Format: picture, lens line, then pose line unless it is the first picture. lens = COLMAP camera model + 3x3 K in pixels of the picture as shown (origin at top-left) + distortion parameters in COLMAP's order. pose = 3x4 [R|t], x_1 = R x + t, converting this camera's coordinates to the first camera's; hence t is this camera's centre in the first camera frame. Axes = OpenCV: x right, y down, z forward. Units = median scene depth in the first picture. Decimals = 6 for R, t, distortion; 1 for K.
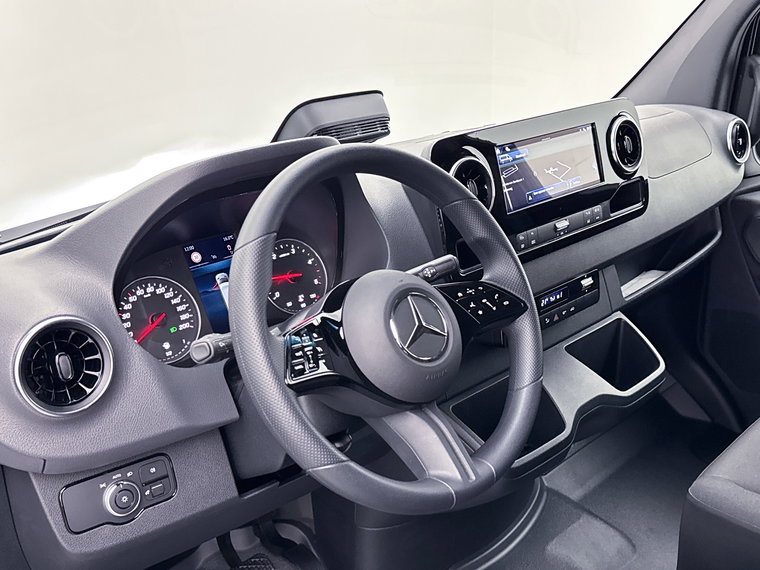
lens RADIAL K [[819.0, 0, 380.0], [0, 819.0, 285.0], [0, 0, 1]] dist [0.130233, -0.002837]
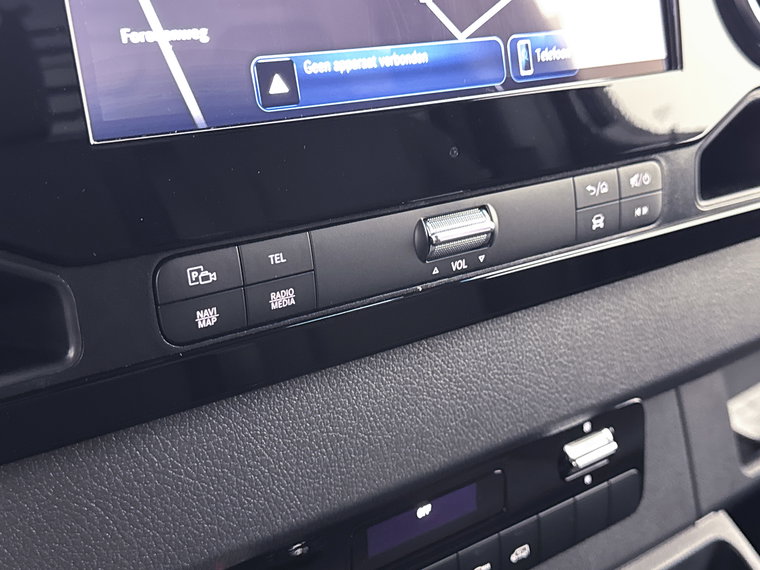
lens RADIAL K [[988.8, 0, 380.0], [0, 988.8, 285.0], [0, 0, 1]] dist [0.177846, -0.466203]
pose [[0.992042, 0.085296, -0.092612, 0.207765], [-0.084414, 0.996341, 0.013413, -0.054688], [0.093417, -0.005489, 0.995612, 0.669643]]
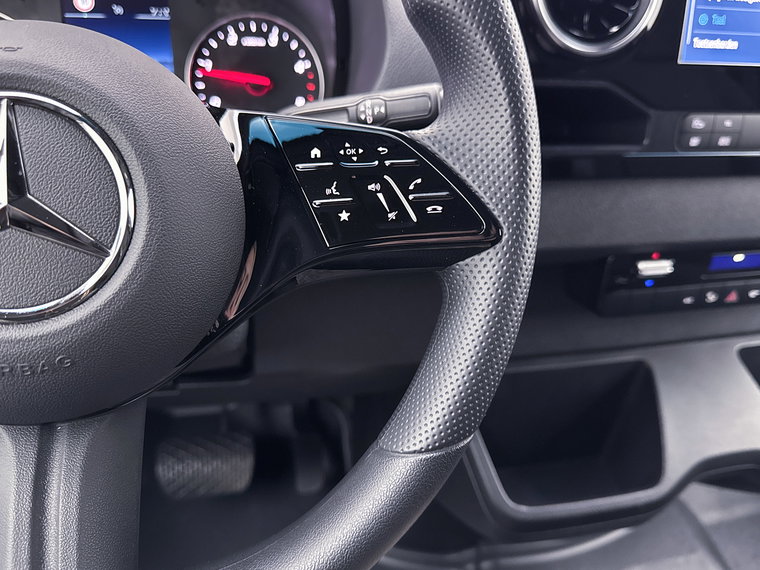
lens RADIAL K [[653.6, 0, 380.0], [0, 653.6, 285.0], [0, 0, 1]] dist [-0.050587, -0.000954]
pose [[0.854979, 0.353124, -0.379888, 0.165671], [-0.264681, 0.926940, 0.265943, -0.018371], [0.446044, -0.126827, 0.885980, 0.498850]]
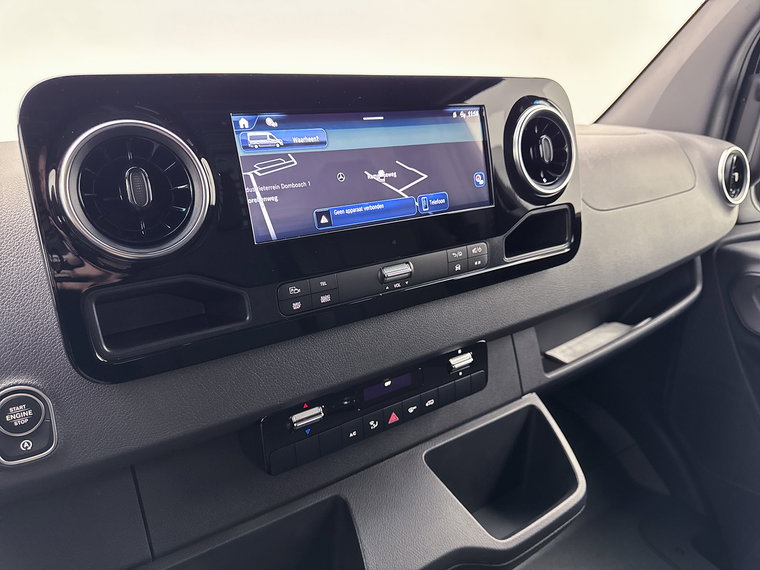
lens RADIAL K [[531.4, 0, 380.0], [0, 531.4, 285.0], [0, 0, 1]] dist [0.101136, -0.097322]
pose [[0.983640, 0.089650, -0.156257, 0.247130], [-0.088130, 0.995970, 0.016641, -0.063171], [0.157119, -0.002598, 0.987576, 0.578948]]
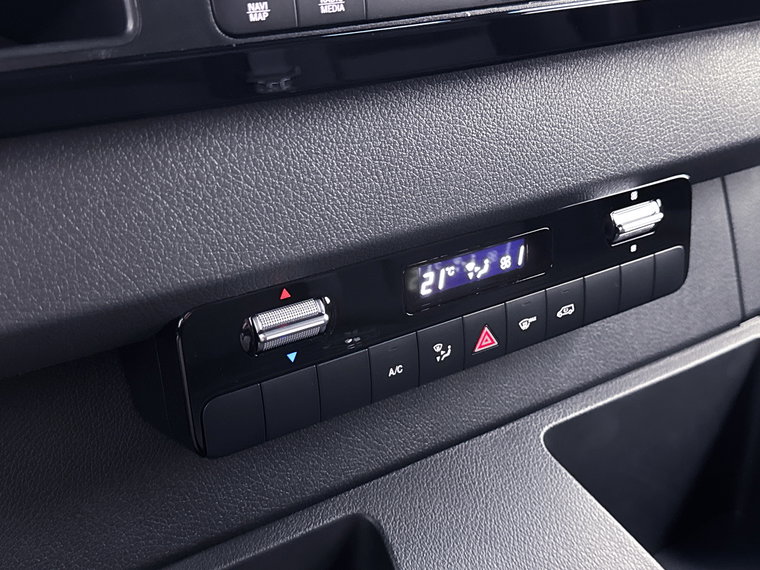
lens RADIAL K [[909.5, 0, 380.0], [0, 909.5, 285.0], [0, 0, 1]] dist [0.179390, -0.400672]
pose [[0.982879, 0.092268, -0.159483, 0.216427], [-0.077937, 0.992526, 0.093900, -0.003263], [0.166955, -0.079863, 0.982725, 0.677099]]
